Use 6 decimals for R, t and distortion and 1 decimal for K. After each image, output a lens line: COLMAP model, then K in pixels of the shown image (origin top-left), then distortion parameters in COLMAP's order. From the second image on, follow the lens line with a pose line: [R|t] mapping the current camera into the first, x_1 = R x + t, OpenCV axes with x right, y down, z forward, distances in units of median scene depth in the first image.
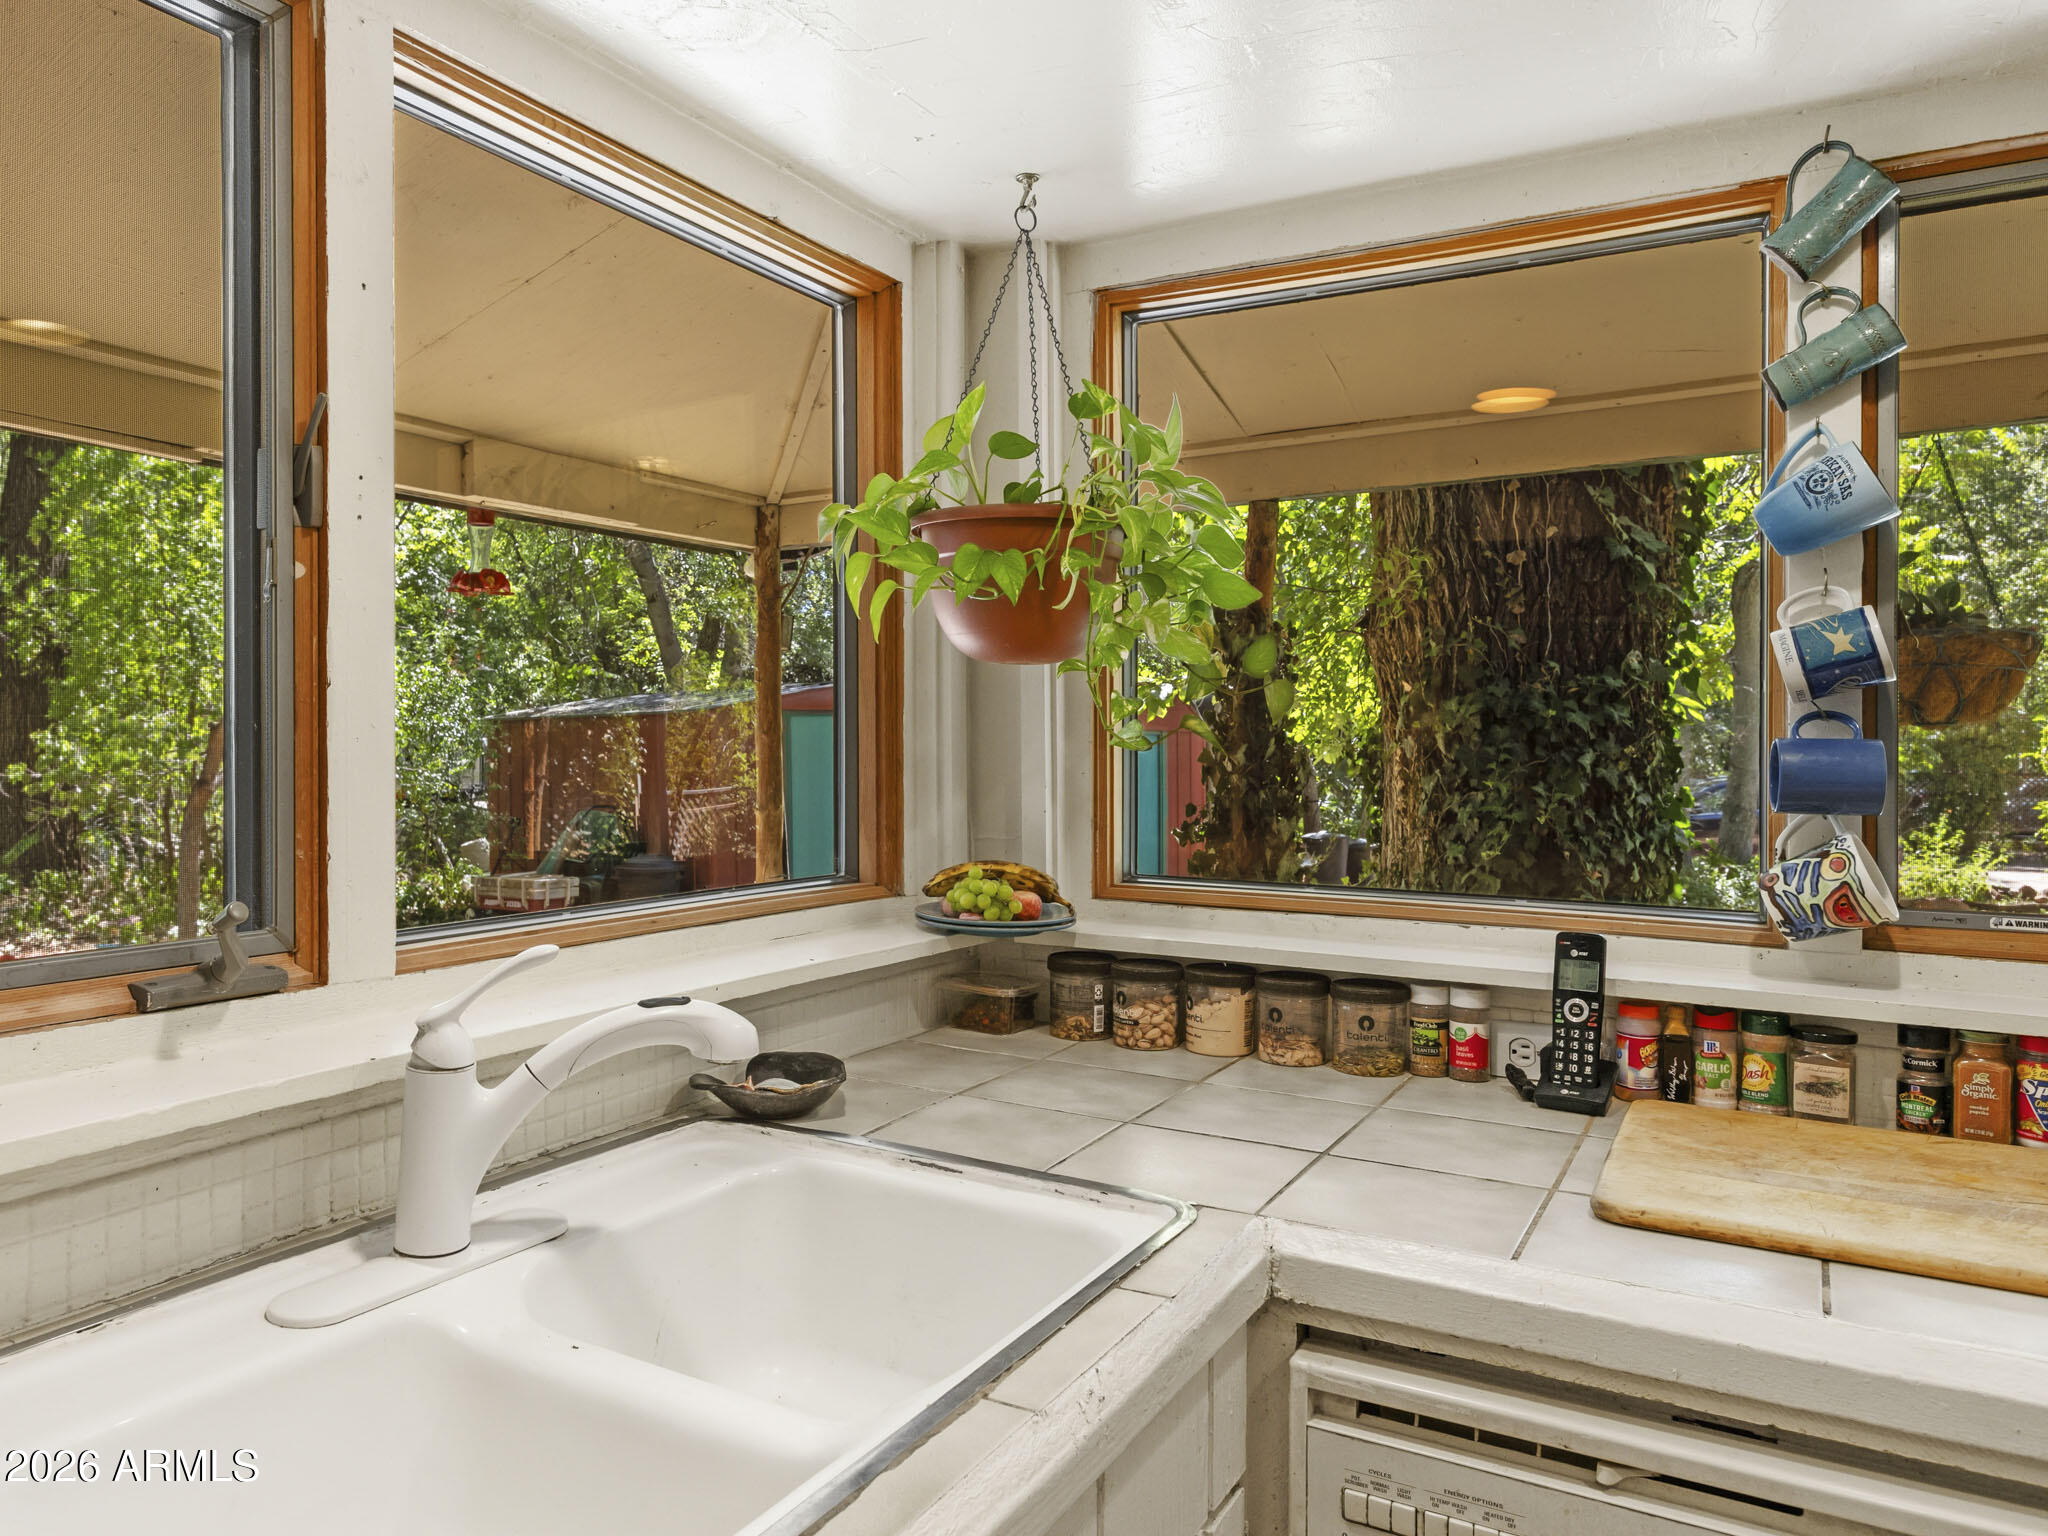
lens RADIAL K [[1630.9, 0, 1030.7], [0, 1630.9, 753.8], [0, 0, 1]] dist [-0.010566, 0.008042]
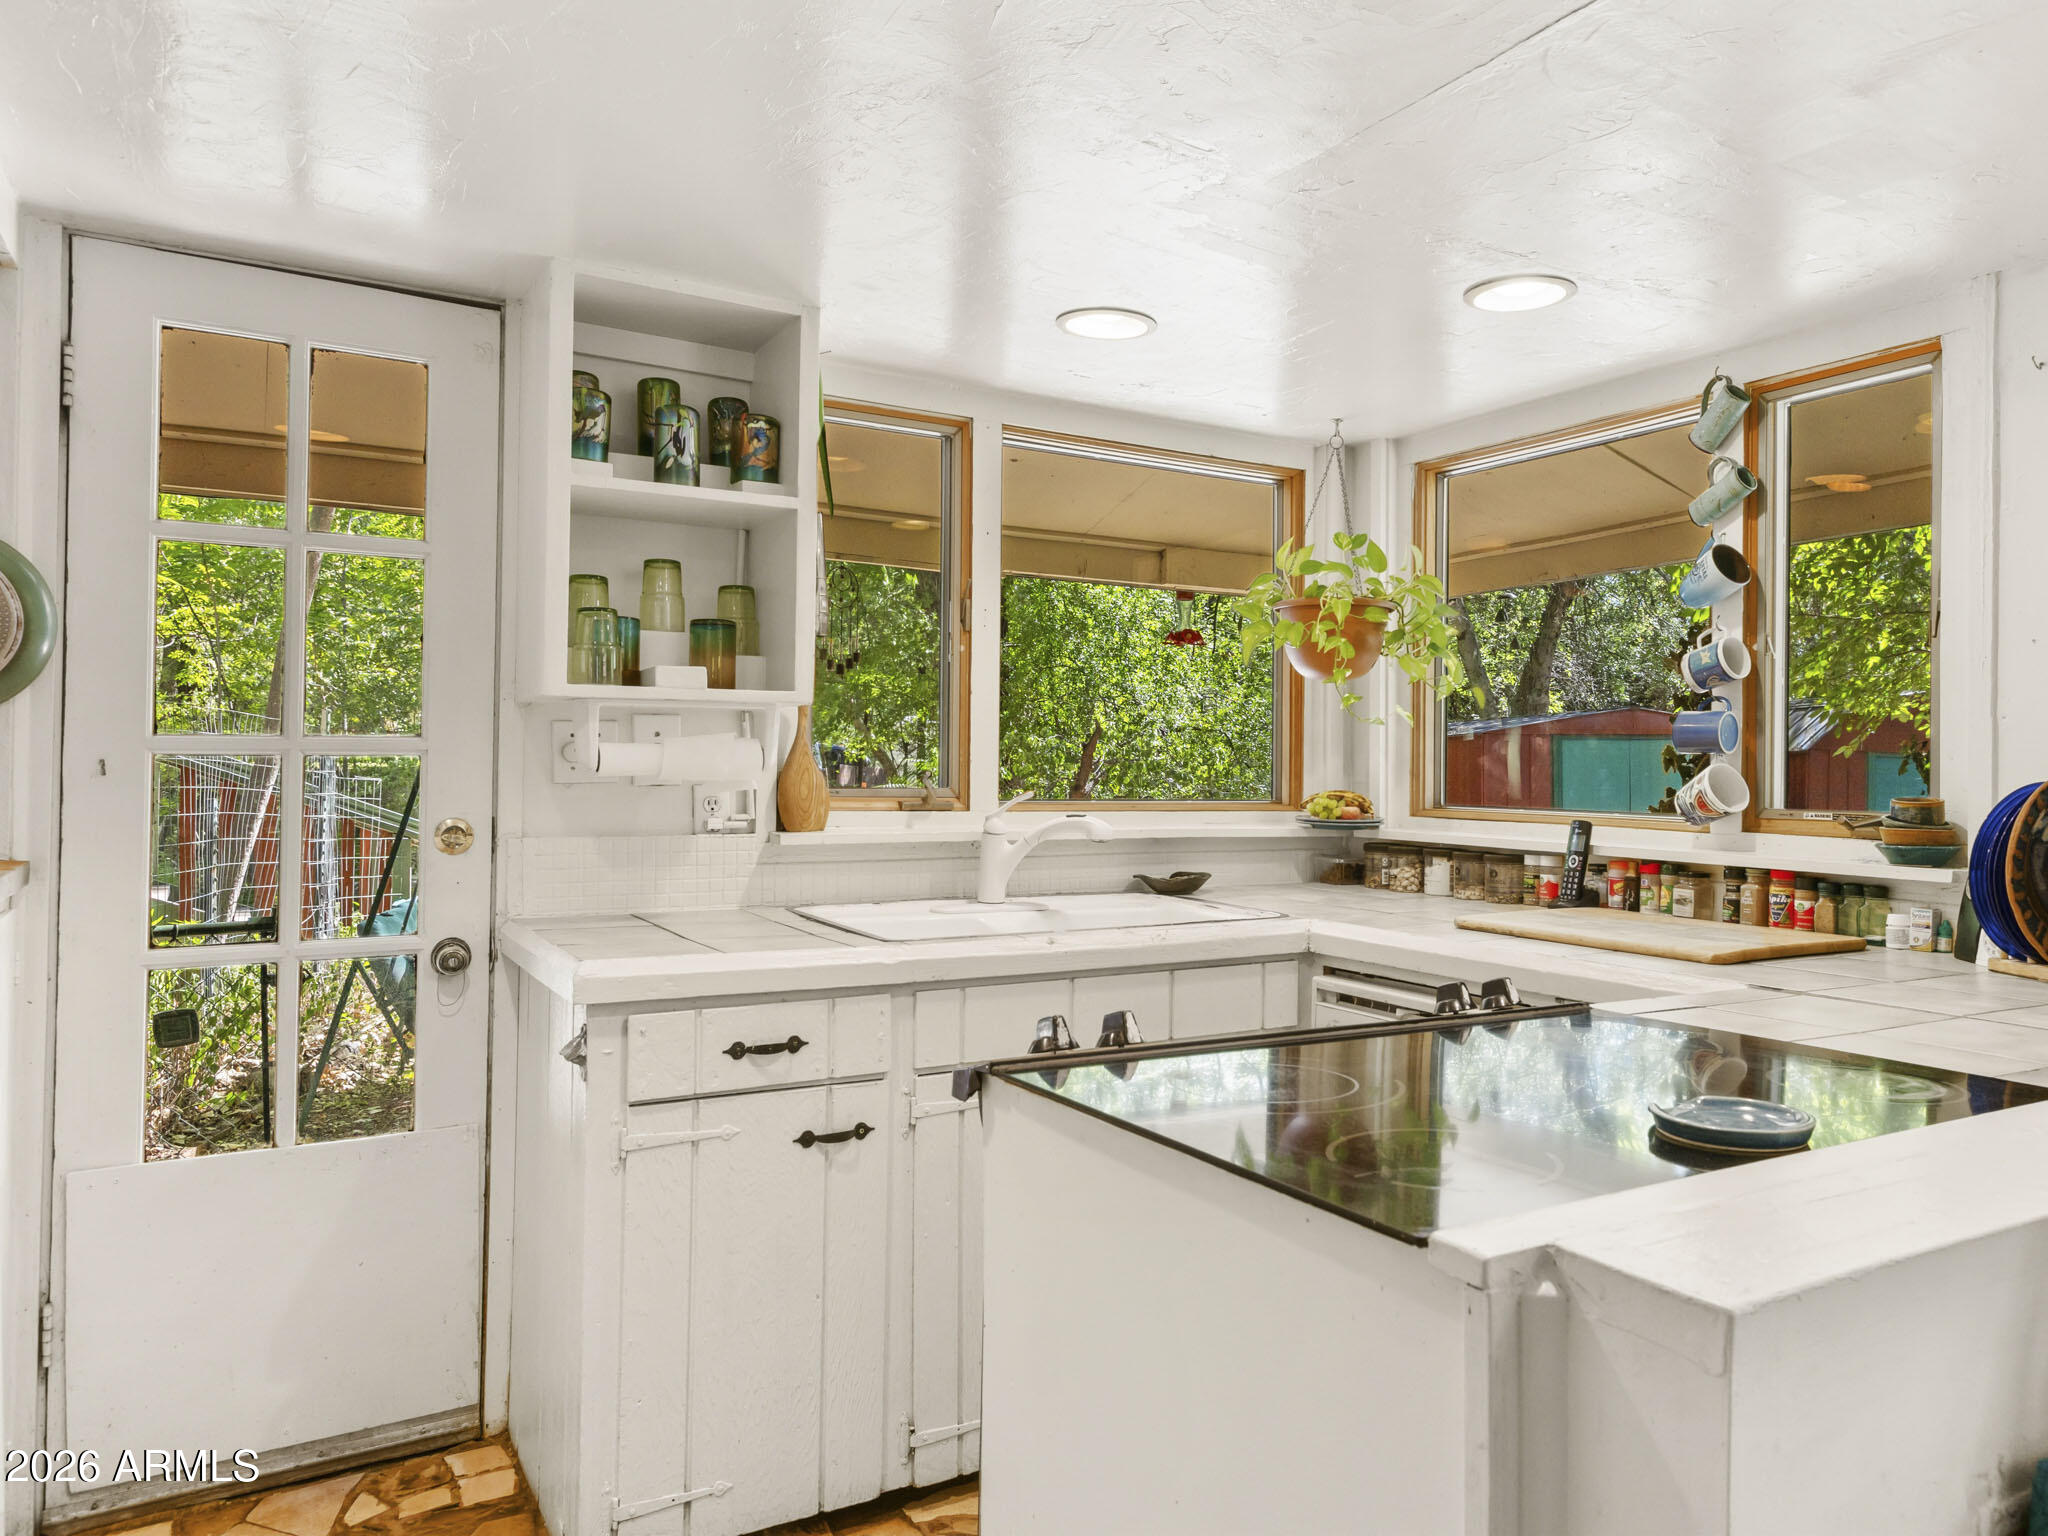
lens RADIAL K [[1630.9, 0, 1038.6], [0, 1630.9, 760.5], [0, 0, 1]] dist [-0.010566, 0.008042]
pose [[0.863845, 0.002588, -0.503751, 0.641054], [-0.011383, 0.999832, -0.014383, 0.066858], [0.503629, 0.018159, 0.863729, -0.777492]]
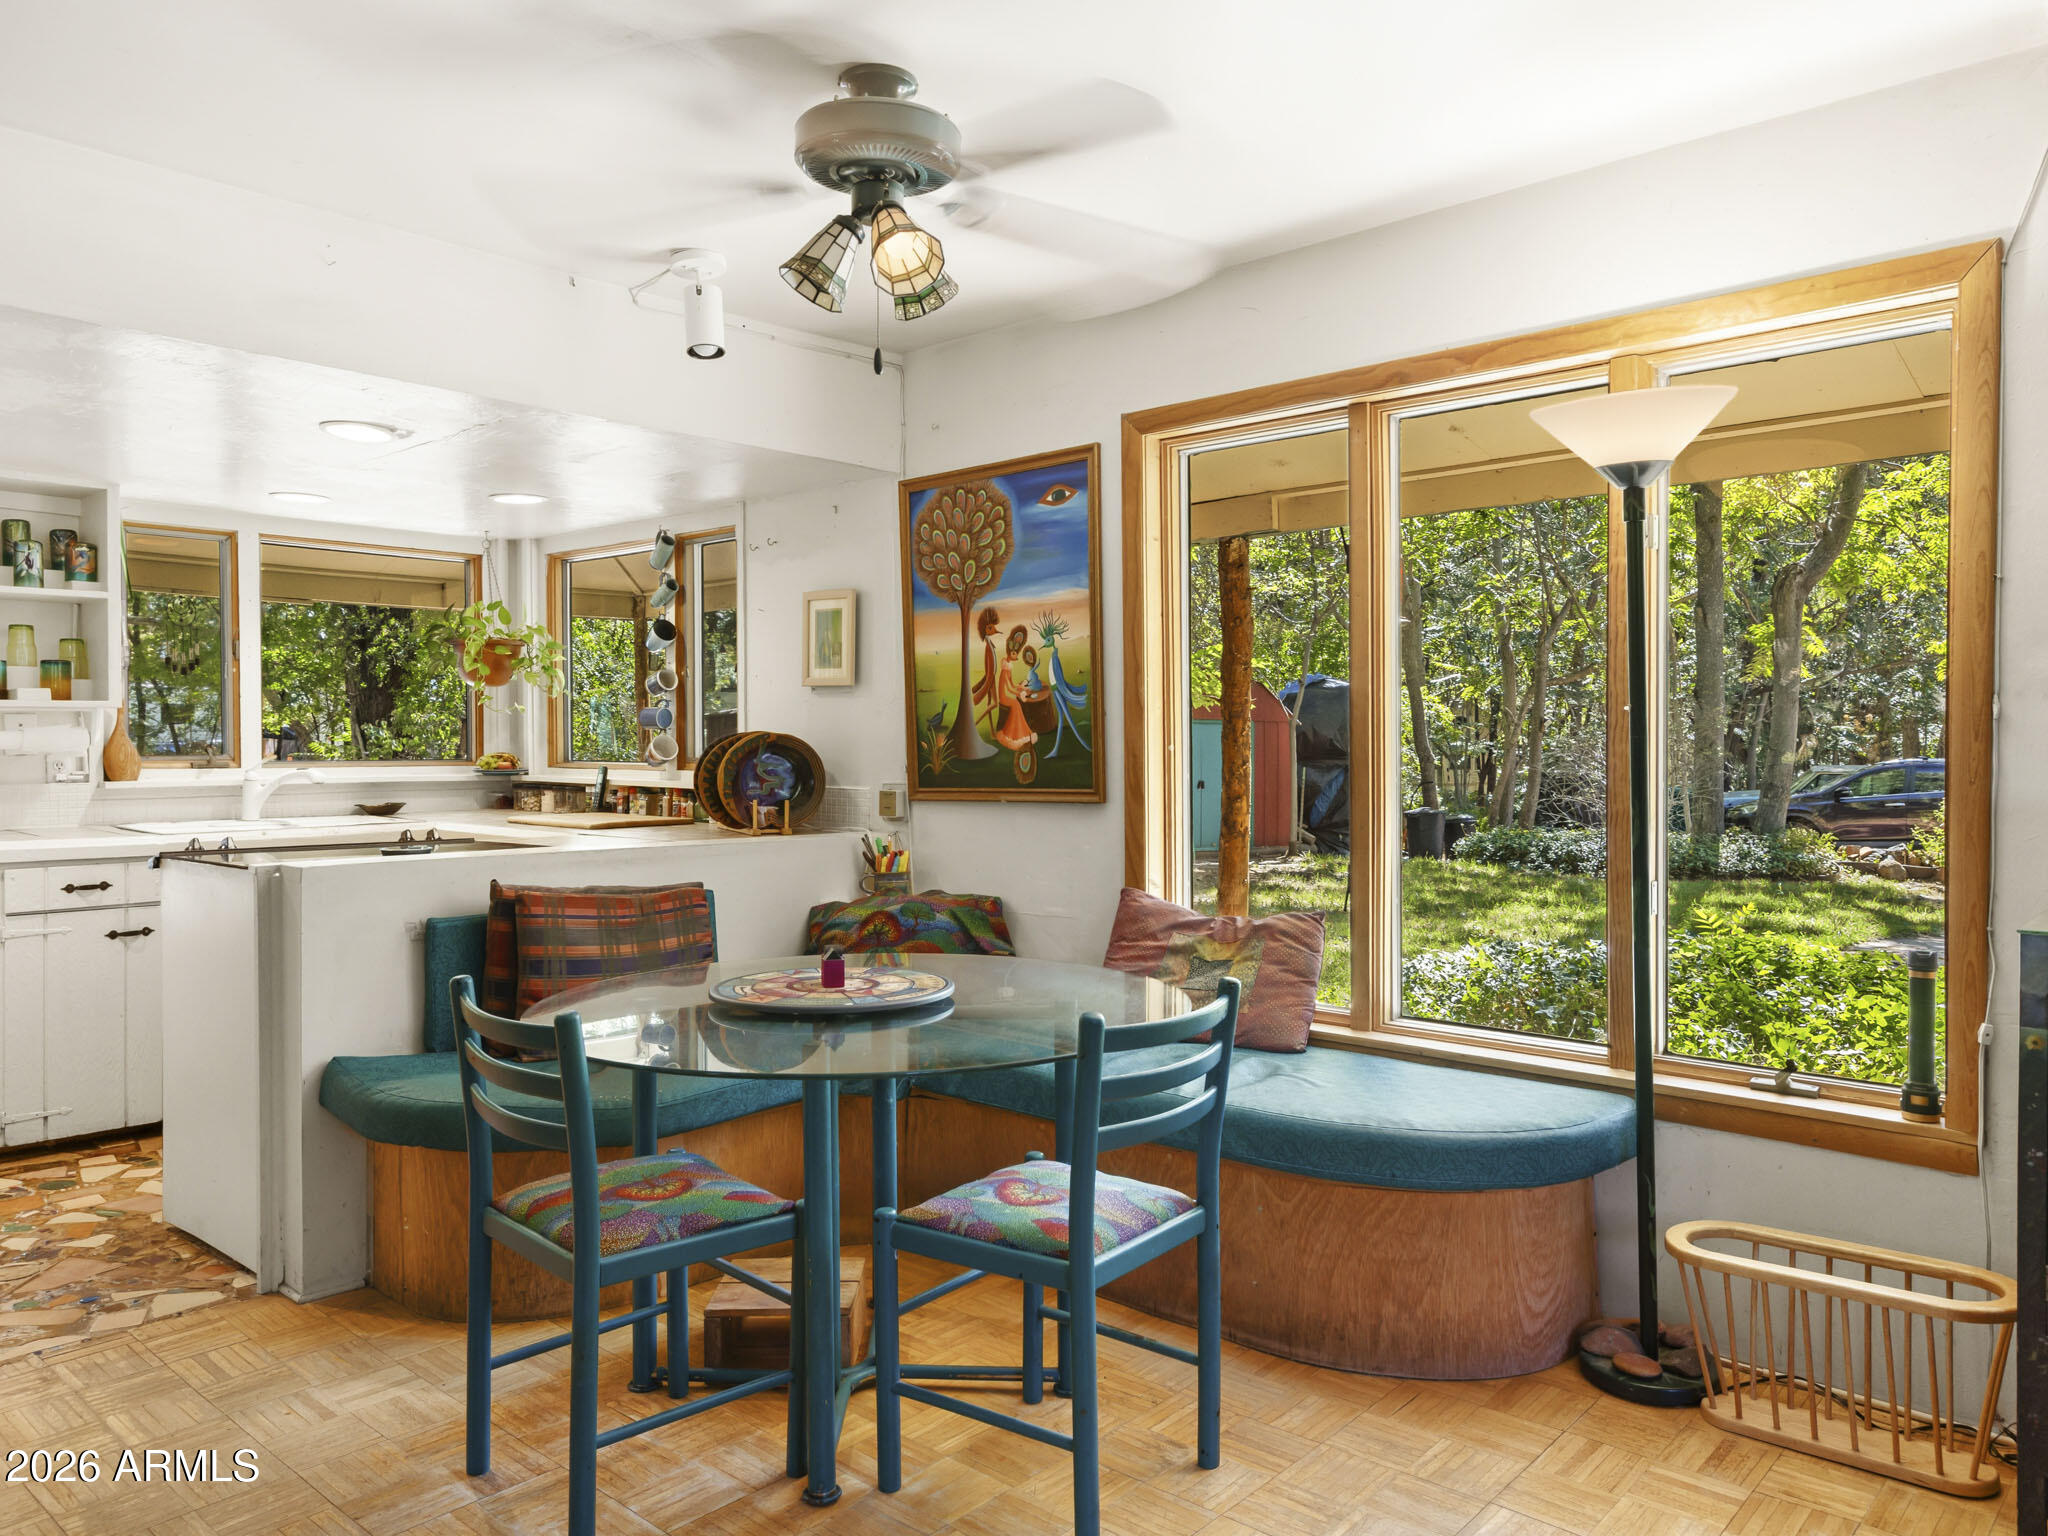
lens RADIAL K [[1630.9, 0, 1094.5], [0, 1630.9, 763.6], [0, 0, 1]] dist [-0.010566, 0.008042]
pose [[0.982918, -0.004289, -0.183996, 1.715548], [0.005619, 0.999962, 0.006707, 0.077635], [0.183960, -0.007626, 0.982904, -1.865349]]
